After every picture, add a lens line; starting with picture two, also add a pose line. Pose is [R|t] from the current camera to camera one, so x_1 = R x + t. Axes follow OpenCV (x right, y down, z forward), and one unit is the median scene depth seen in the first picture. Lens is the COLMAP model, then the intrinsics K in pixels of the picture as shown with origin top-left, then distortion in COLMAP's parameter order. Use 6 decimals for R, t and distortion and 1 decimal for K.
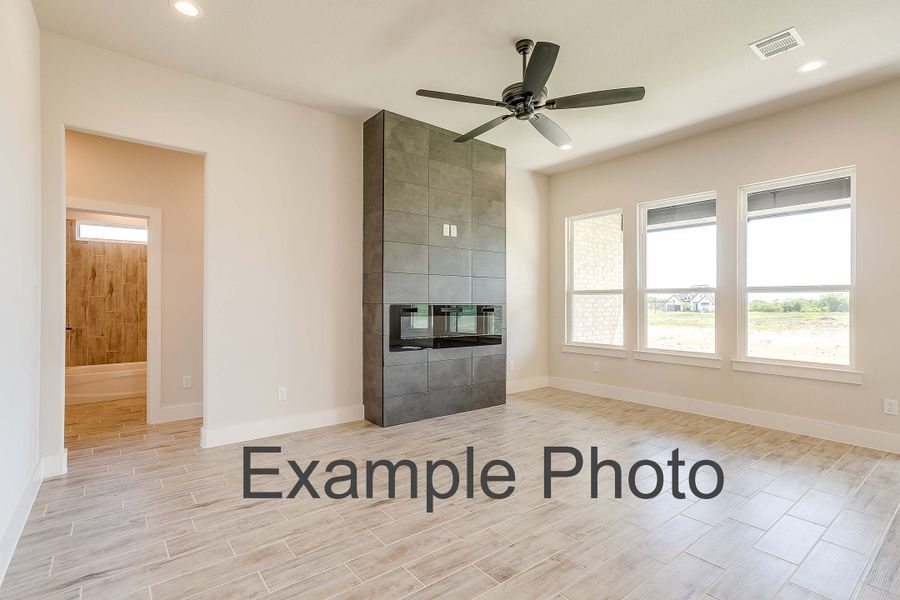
lens RADIAL K [[440.3, 0, 454.1], [0, 440.3, 296.3], [0, 0, 1]] dist [-0.049926, 0.035817]
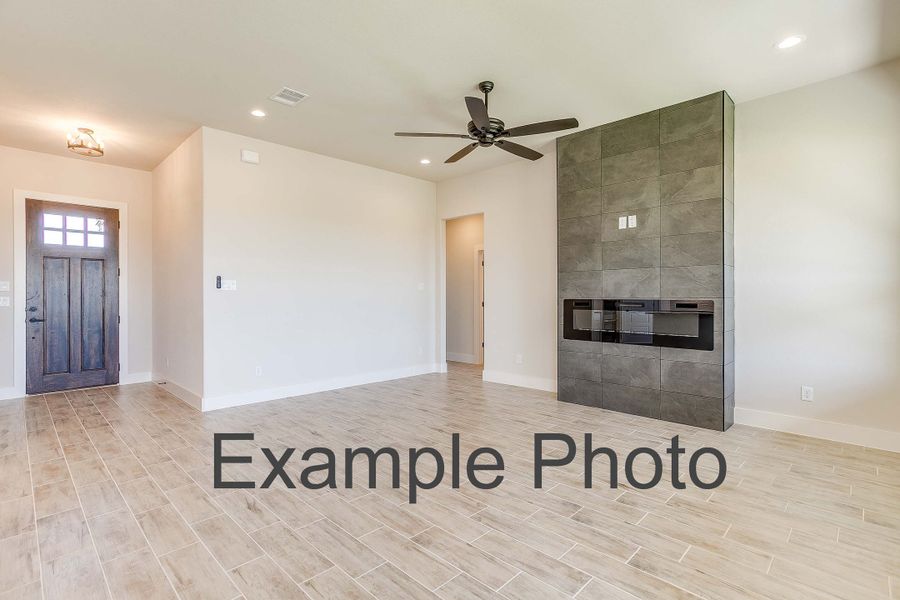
lens RADIAL K [[440.3, 0, 454.1], [0, 440.3, 296.3], [0, 0, 1]] dist [-0.049926, 0.035817]
pose [[0.111153, -0.010345, -0.993749, 0.923787], [0.008754, 0.999917, -0.009430, 0.018826], [0.993765, -0.007652, 0.111234, 0.531059]]
